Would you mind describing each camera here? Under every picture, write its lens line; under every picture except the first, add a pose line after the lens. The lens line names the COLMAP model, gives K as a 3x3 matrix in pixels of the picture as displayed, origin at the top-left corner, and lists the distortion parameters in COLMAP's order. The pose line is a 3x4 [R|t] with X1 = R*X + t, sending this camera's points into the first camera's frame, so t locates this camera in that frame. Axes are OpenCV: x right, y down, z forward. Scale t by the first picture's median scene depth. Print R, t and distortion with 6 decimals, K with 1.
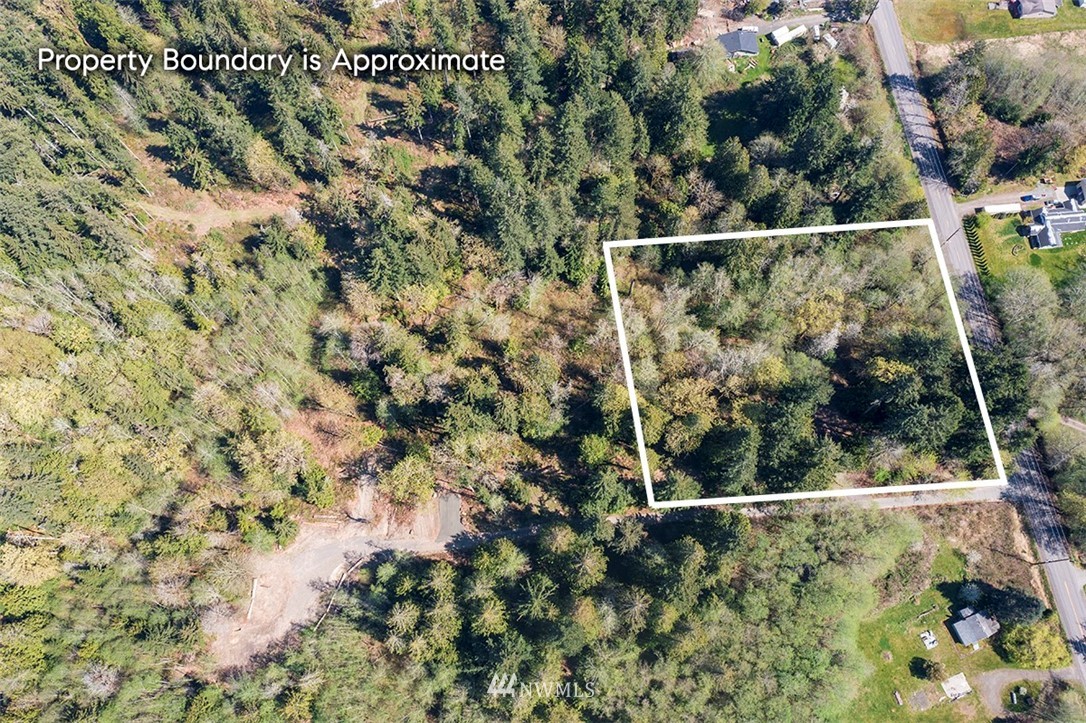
lens RADIAL K [[863.7, 0, 543.0], [0, 863.7, 361.5], [0, 0, 1]] dist [-0.003530, 0.002259]
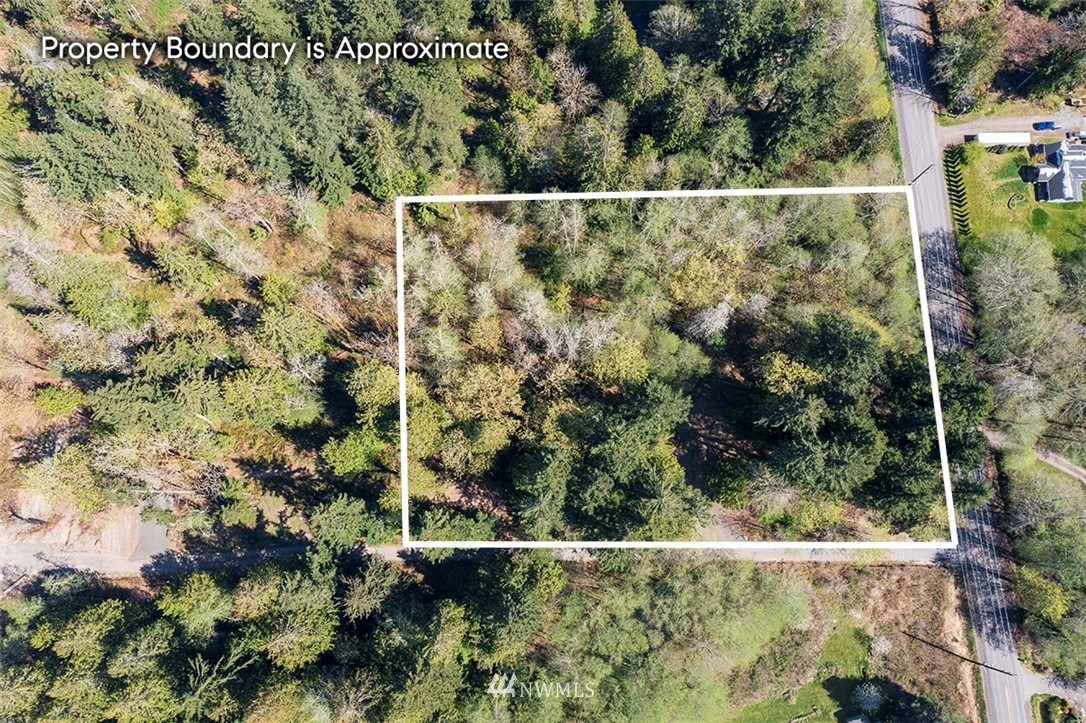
lens RADIAL K [[863.7, 0, 543.0], [0, 863.7, 361.5], [0, 0, 1]] dist [-0.003530, 0.002259]
pose [[0.996963, 0.076908, -0.012207, 0.205071], [-0.074685, 0.988741, 0.129670, -0.069138], [0.022042, -0.128364, 0.991482, 0.310954]]
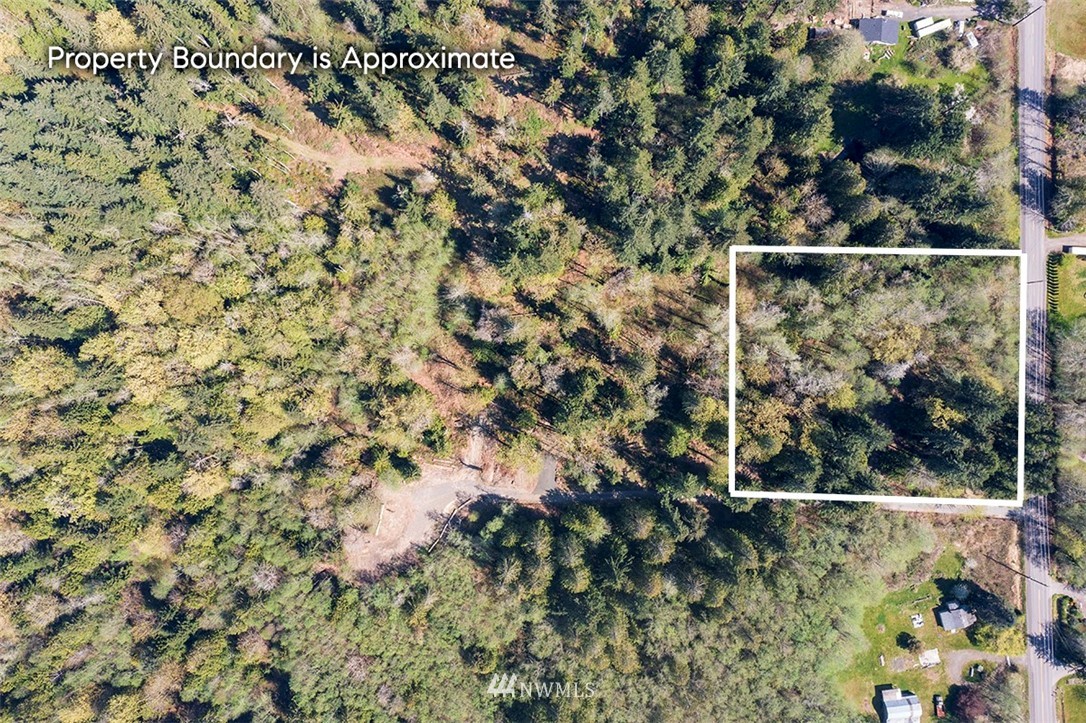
lens RADIAL K [[863.7, 0, 543.0], [0, 863.7, 361.5], [0, 0, 1]] dist [-0.003530, 0.002259]
pose [[0.991768, 0.127907, 0.005971, -0.135635], [-0.123316, 0.941536, 0.313533, -0.330992], [0.034482, -0.311688, 0.949559, -0.081925]]
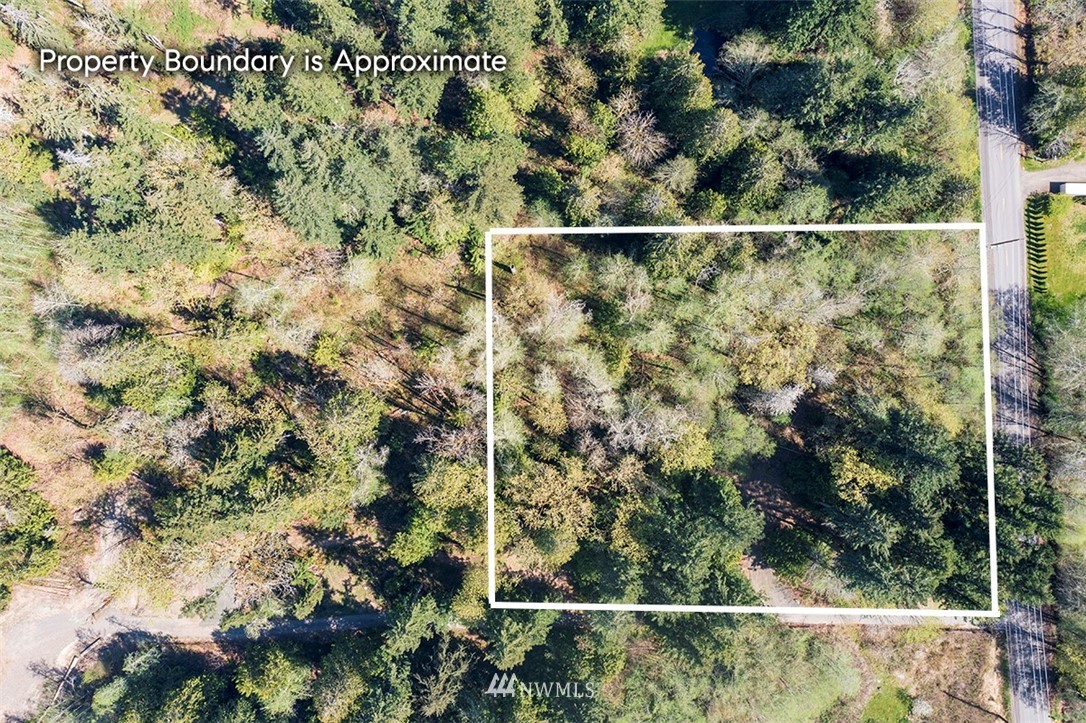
lens RADIAL K [[863.7, 0, 543.0], [0, 863.7, 361.5], [0, 0, 1]] dist [-0.003530, 0.002259]
pose [[0.996490, 0.083089, 0.010229, 0.135016], [-0.082054, 0.945167, 0.316112, -0.250089], [0.016597, -0.315842, 0.948667, 0.367058]]
